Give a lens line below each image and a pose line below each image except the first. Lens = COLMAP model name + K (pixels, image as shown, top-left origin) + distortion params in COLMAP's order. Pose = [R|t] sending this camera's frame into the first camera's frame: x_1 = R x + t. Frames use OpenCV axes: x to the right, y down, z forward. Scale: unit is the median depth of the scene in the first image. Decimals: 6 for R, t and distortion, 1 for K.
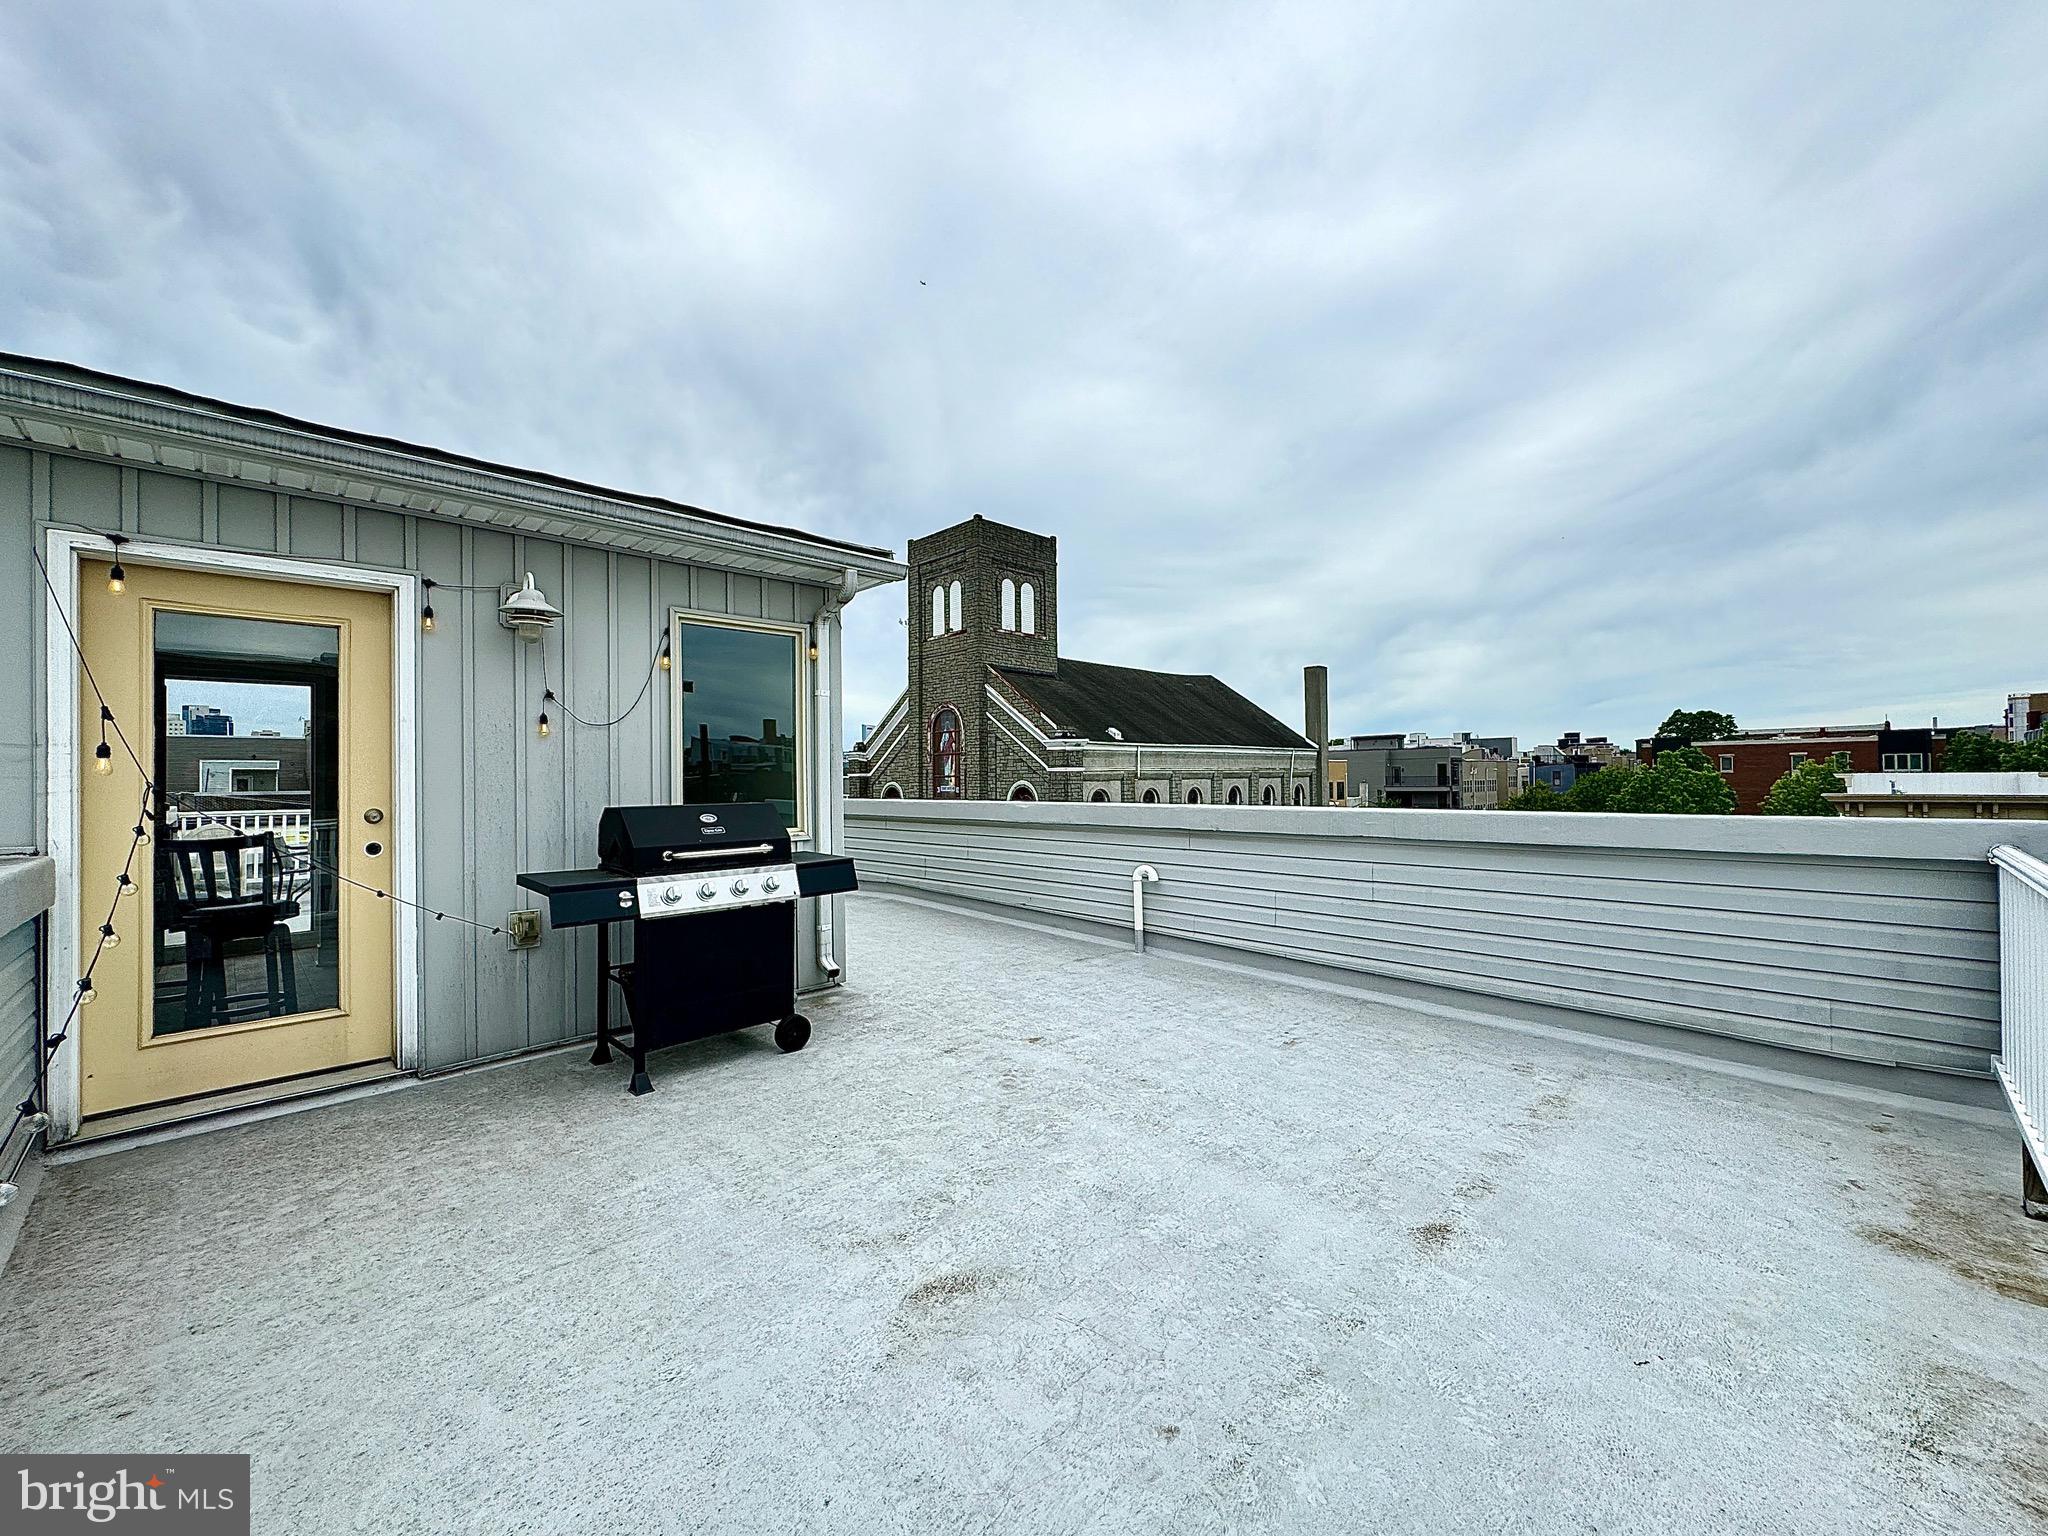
lens RADIAL K [[817.1, 0, 1026.8], [0, 817.1, 768.2], [0, 0, 1]] dist [-0.001324, 0.000008]
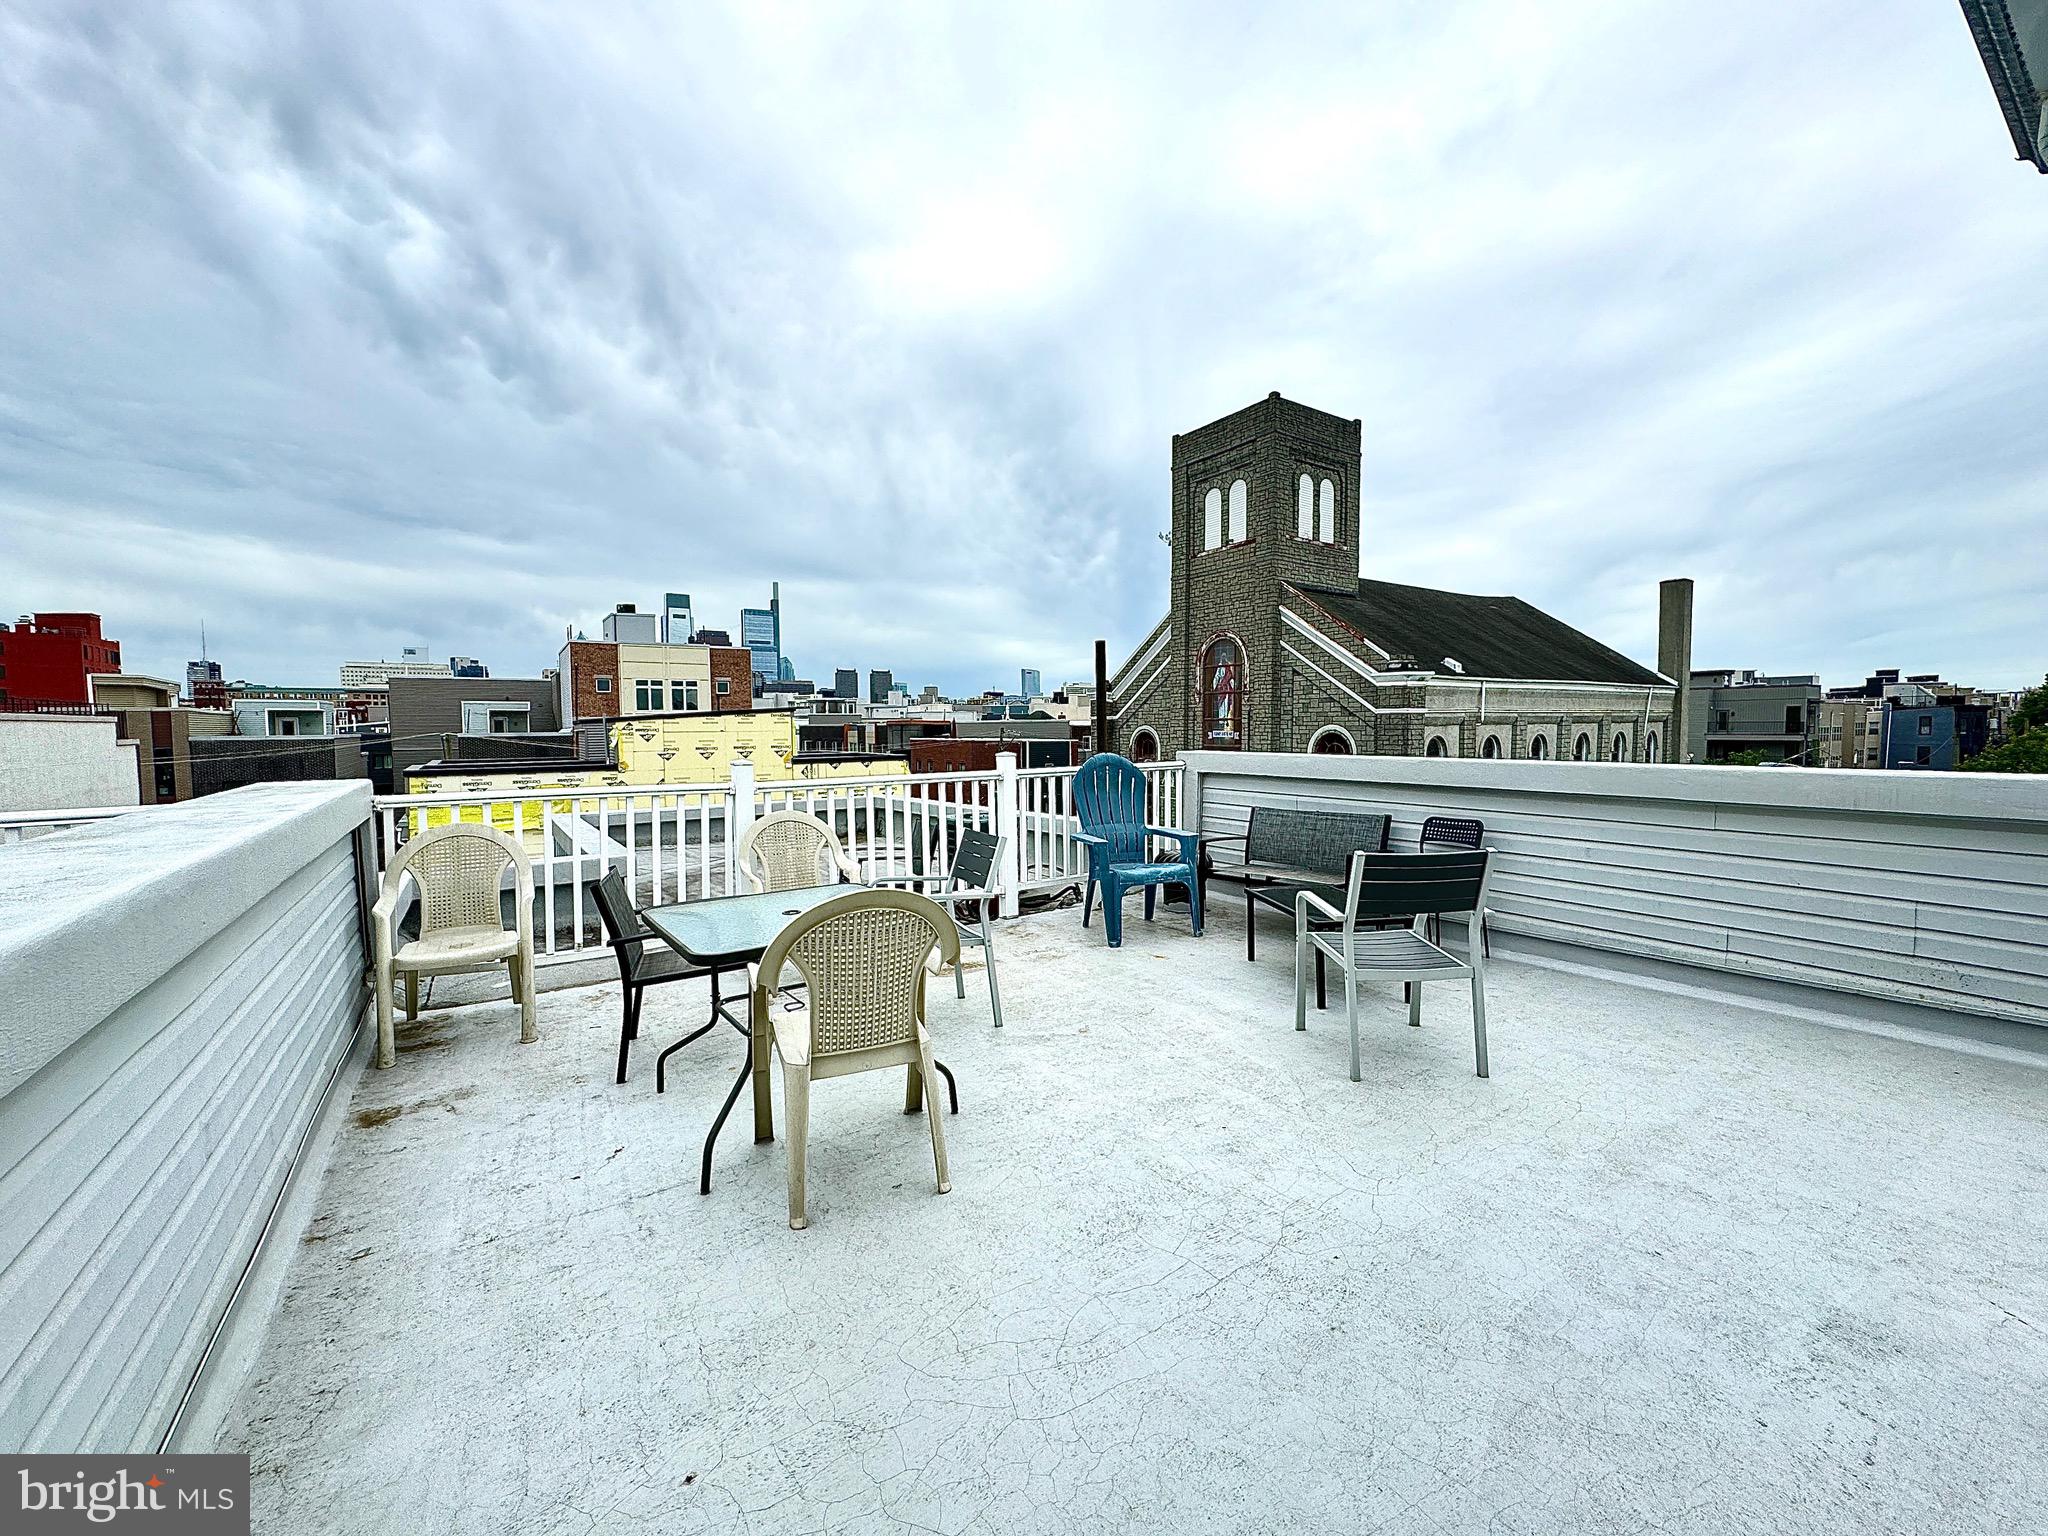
lens RADIAL K [[817.1, 0, 1026.8], [0, 817.1, 768.2], [0, 0, 1]] dist [-0.001324, 0.000008]
pose [[0.981772, 0.014572, -0.189502, -0.132520], [-0.001574, 0.997646, 0.068559, 0.002723], [0.190055, -0.067011, 0.979484, 0.135657]]
